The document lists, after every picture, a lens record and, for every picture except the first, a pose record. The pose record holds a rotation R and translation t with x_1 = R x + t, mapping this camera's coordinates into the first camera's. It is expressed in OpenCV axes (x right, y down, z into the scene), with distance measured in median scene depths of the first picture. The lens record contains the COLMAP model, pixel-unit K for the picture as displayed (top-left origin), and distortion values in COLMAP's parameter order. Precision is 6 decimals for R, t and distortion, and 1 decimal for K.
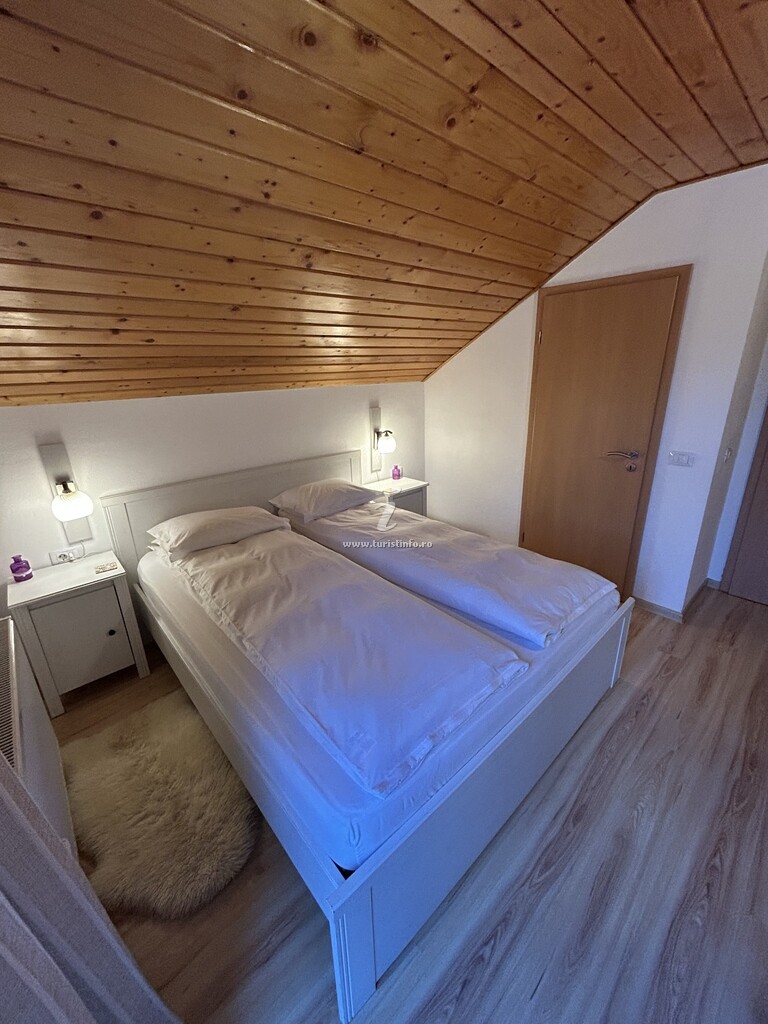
lens RADIAL K [[415.0, 0, 384.0], [0, 415.0, 512.0], [0, 0, 1]] dist [-0.002159, -0.000448]
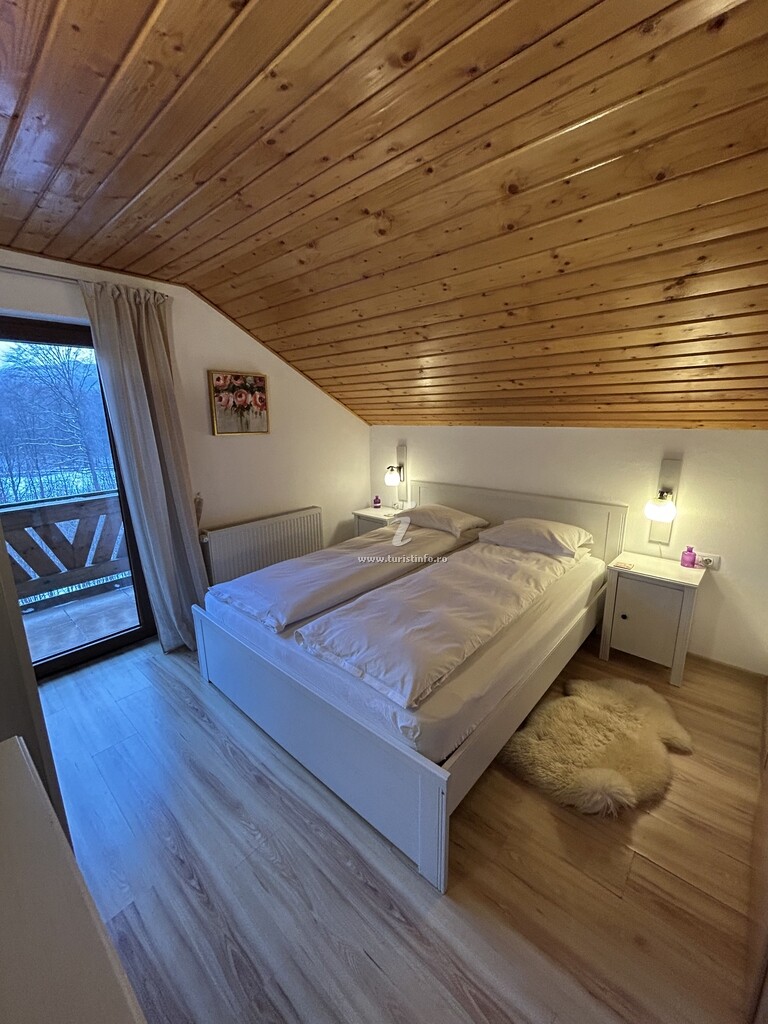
lens RADIAL K [[404.2, 0, 379.6], [0, 404.2, 511.0], [0, 0, 1]] dist [-0.006187, -0.000143]
pose [[0.102284, 0.264004, -0.959083, 1.334229], [-0.316325, 0.922726, 0.220261, -0.337595], [0.943121, 0.280852, 0.177891, 0.840835]]
